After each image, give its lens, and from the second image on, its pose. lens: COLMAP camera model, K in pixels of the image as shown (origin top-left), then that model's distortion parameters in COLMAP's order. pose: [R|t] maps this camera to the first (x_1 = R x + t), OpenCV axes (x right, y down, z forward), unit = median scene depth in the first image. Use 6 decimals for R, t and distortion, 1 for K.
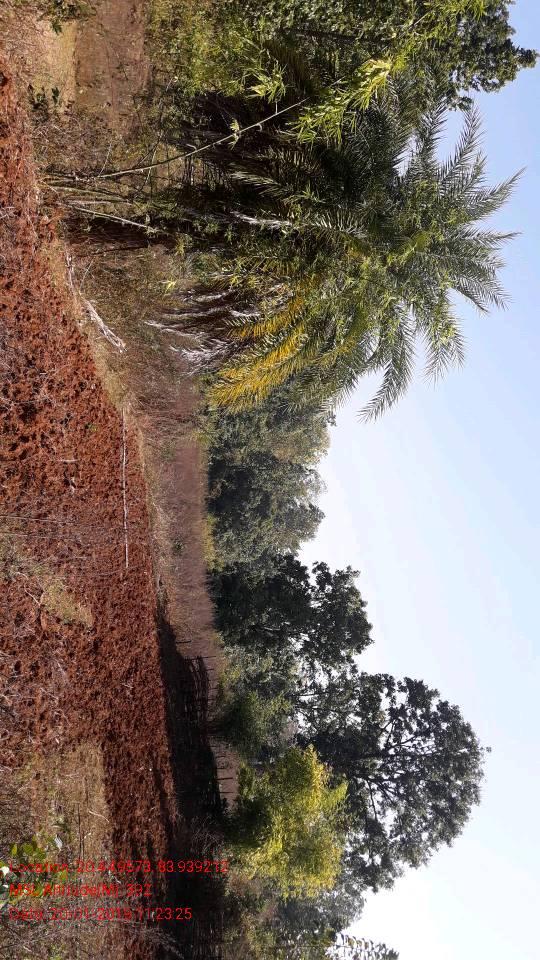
lens RADIAL K [[747.5, 0, 270.6], [0, 747.5, 496.4], [0, 0, 1]] dist [0.010047, -0.077016]
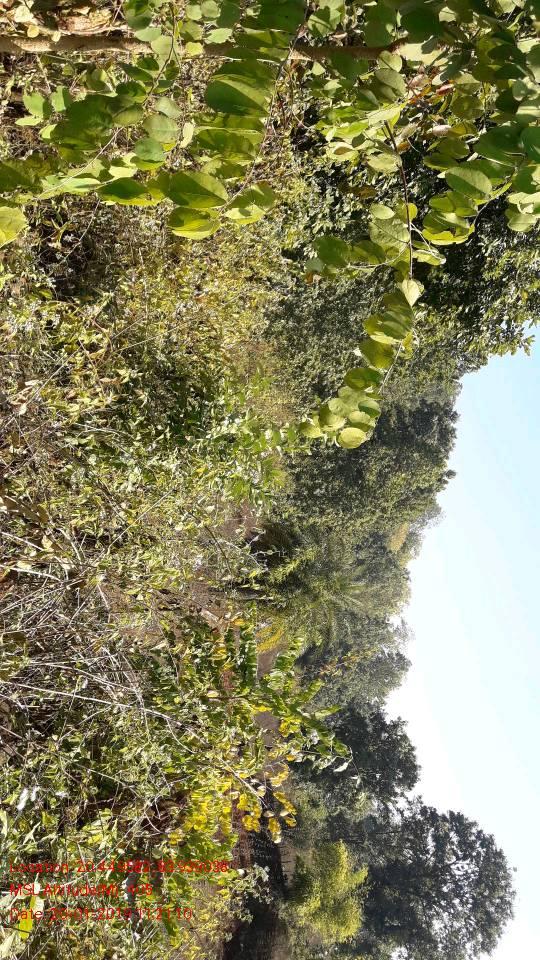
lens RADIAL K [[747.5, 0, 270.6], [0, 747.5, 496.4], [0, 0, 1]] dist [0.010047, -0.077016]
pose [[0.991399, -0.045991, -0.122527, 0.064707], [0.022051, 0.981535, -0.190005, -0.036347], [0.129003, 0.185669, 0.974107, -0.320352]]
